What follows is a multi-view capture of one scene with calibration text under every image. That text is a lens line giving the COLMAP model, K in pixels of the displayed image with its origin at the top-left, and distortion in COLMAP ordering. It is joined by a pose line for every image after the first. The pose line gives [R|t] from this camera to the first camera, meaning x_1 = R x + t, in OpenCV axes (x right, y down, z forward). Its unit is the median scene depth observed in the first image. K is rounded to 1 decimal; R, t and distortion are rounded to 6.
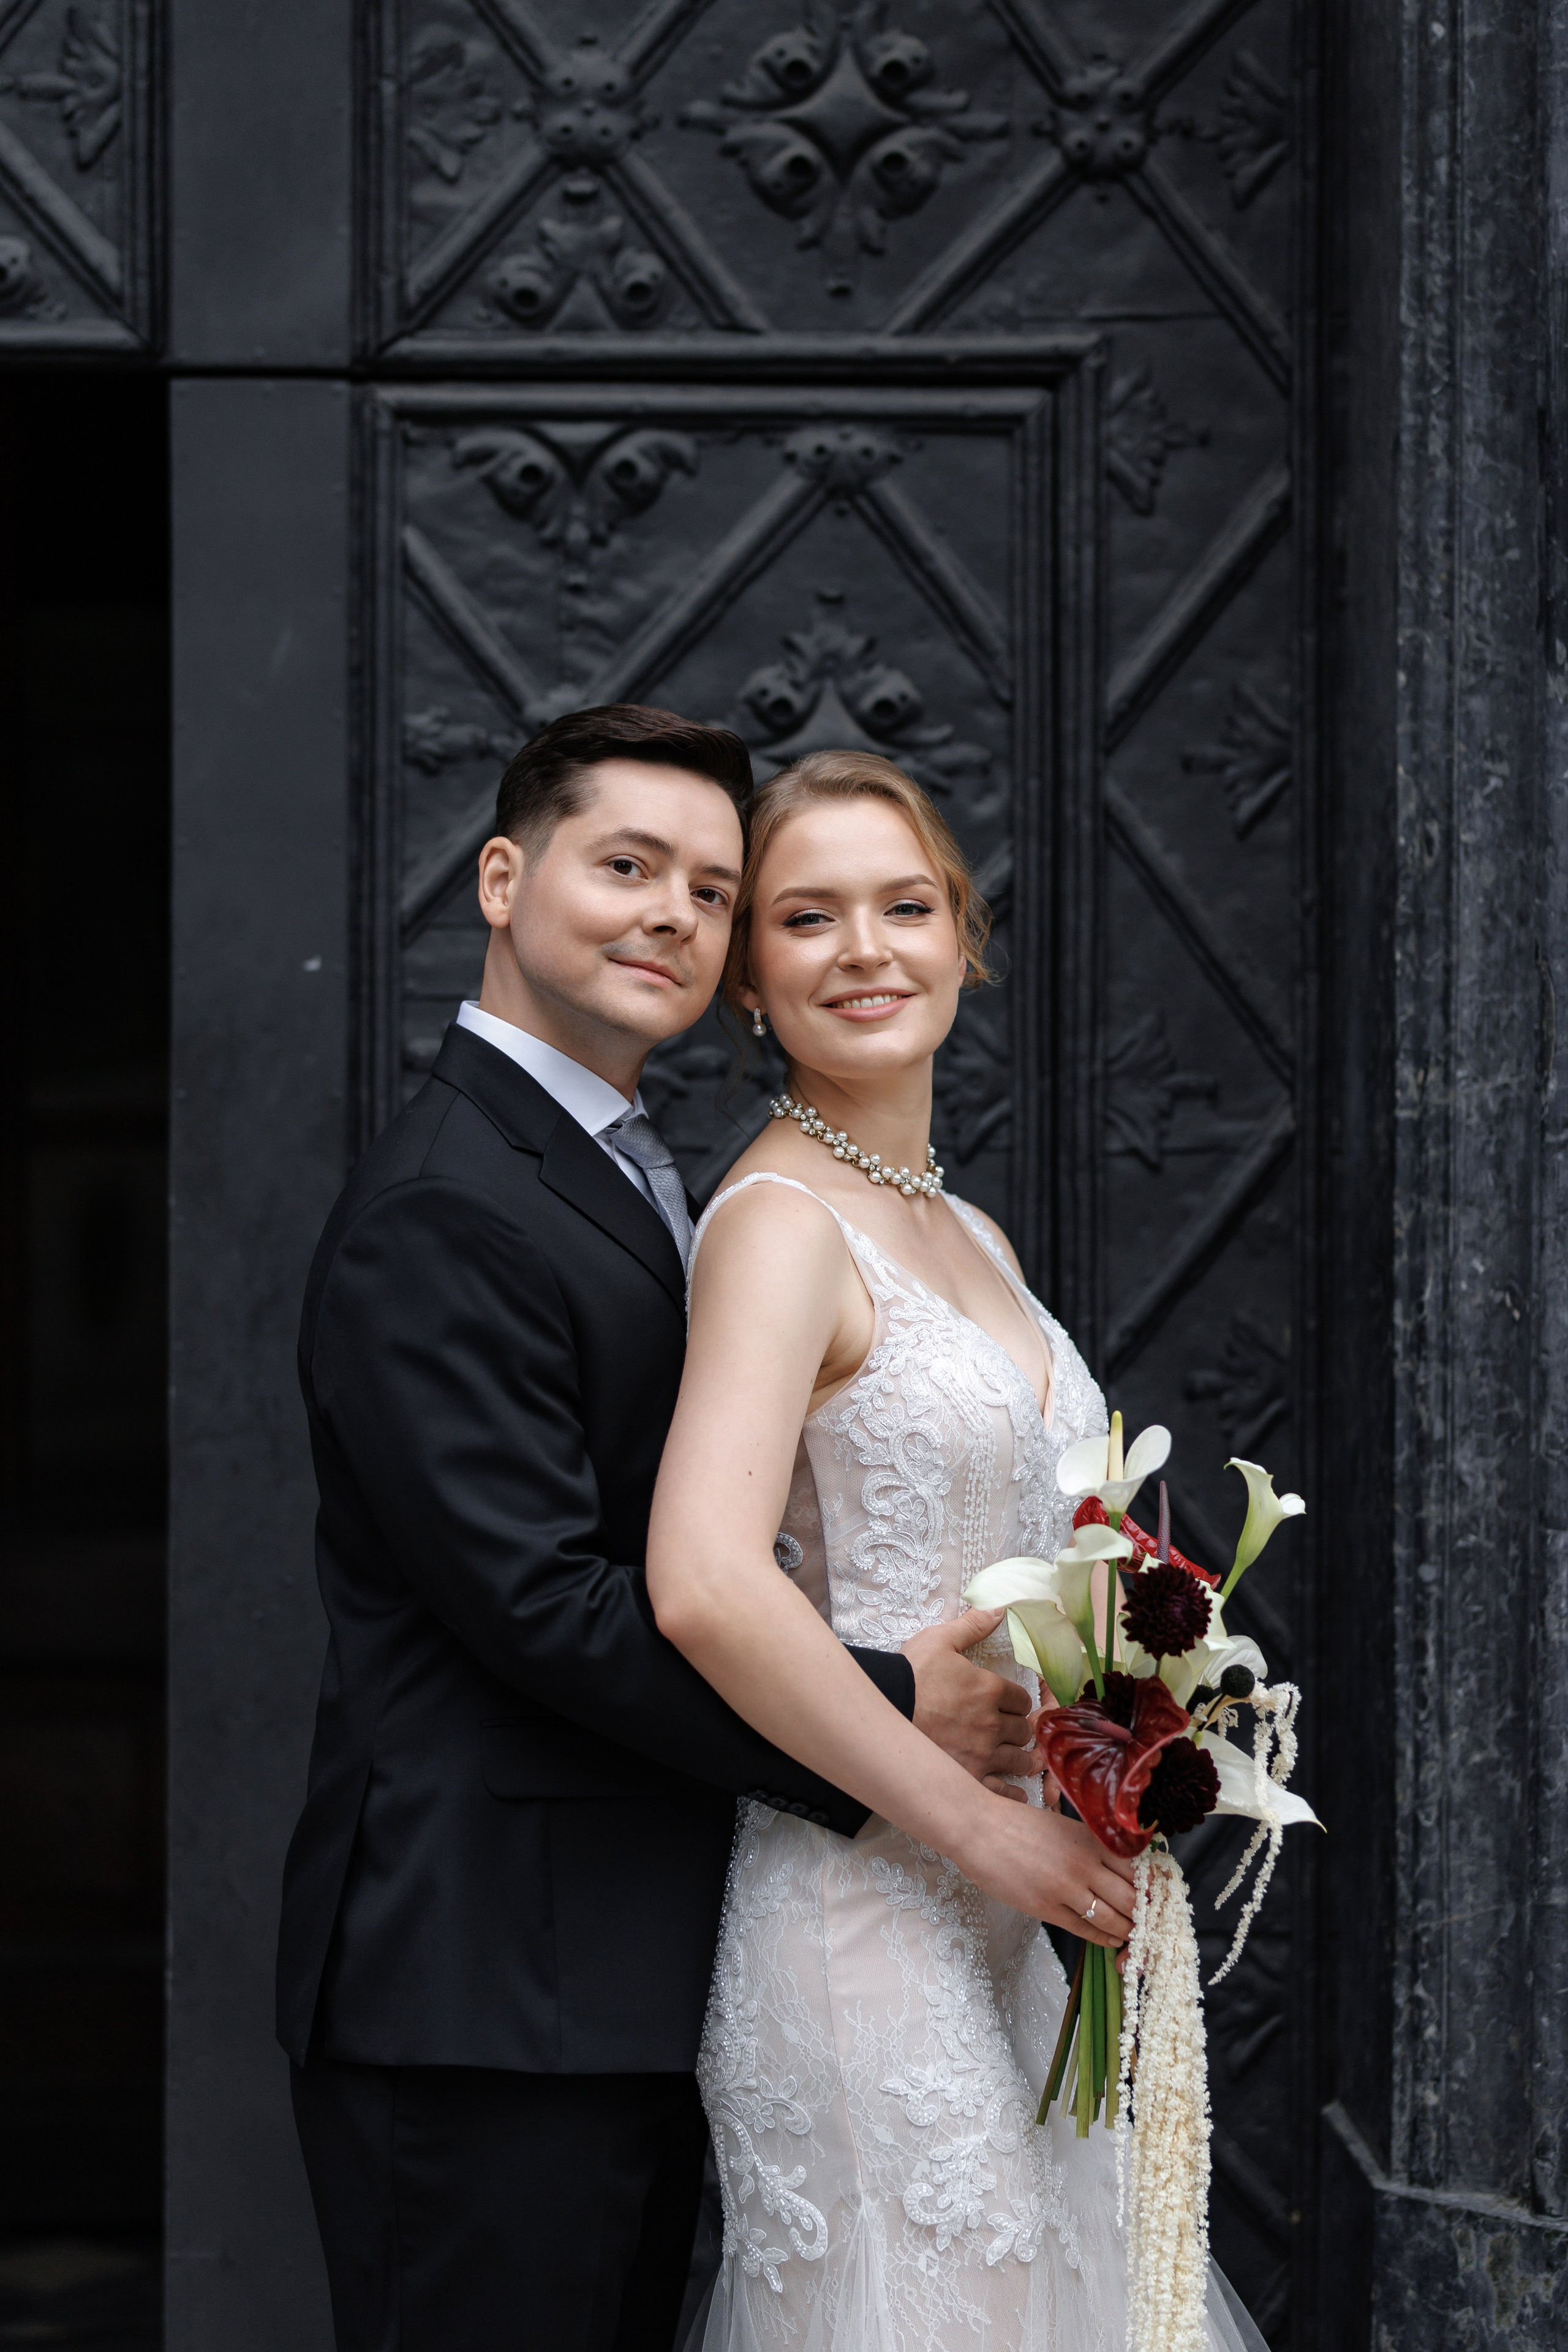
lens RADIAL K [[5853.9, 0, 779.6], [0, 5853.9, 1171.0], [0, 0, 1]] dist [-0.004176, 0.000000]
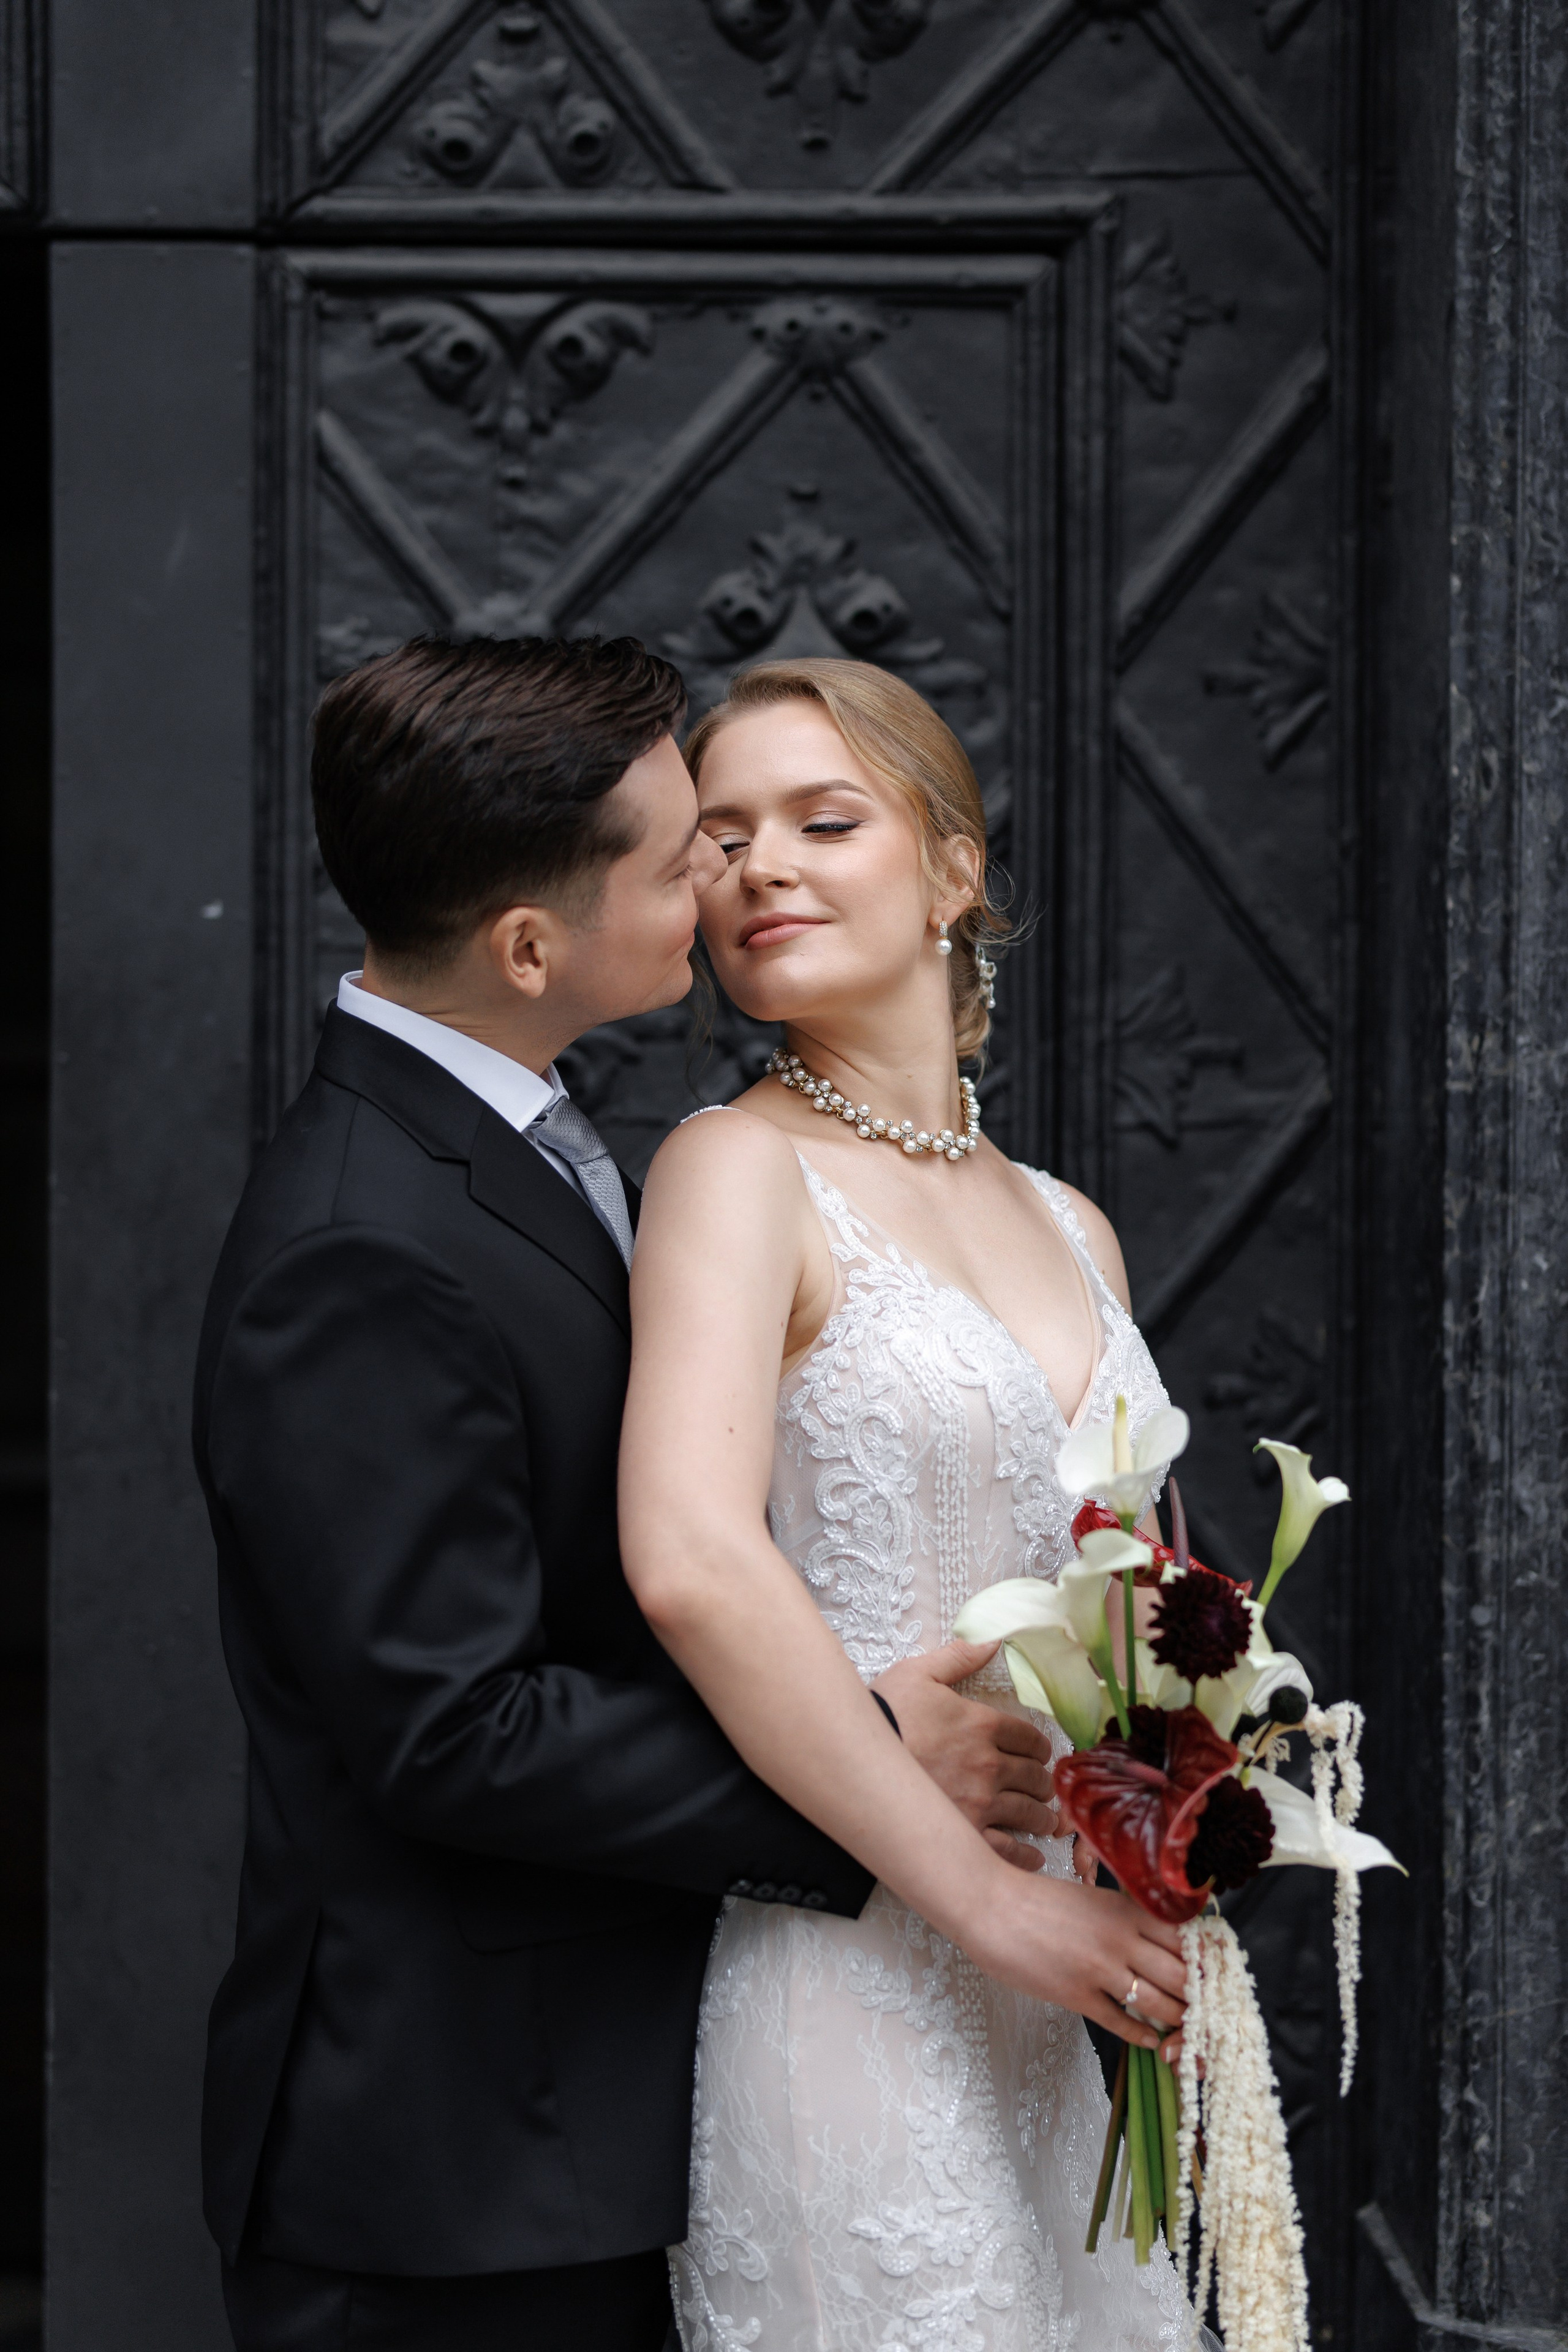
lens RADIAL K [[5853.9, 0, 788.7], [0, 5853.9, 1179.9], [0, 0, 1]] dist [-0.004176, 0.000000]
pose [[0.999980, 0.002846, -0.005583, 0.011716], [-0.002786, 0.999938, 0.010756, -0.004580], [0.005613, -0.010740, 0.999927, 0.122195]]
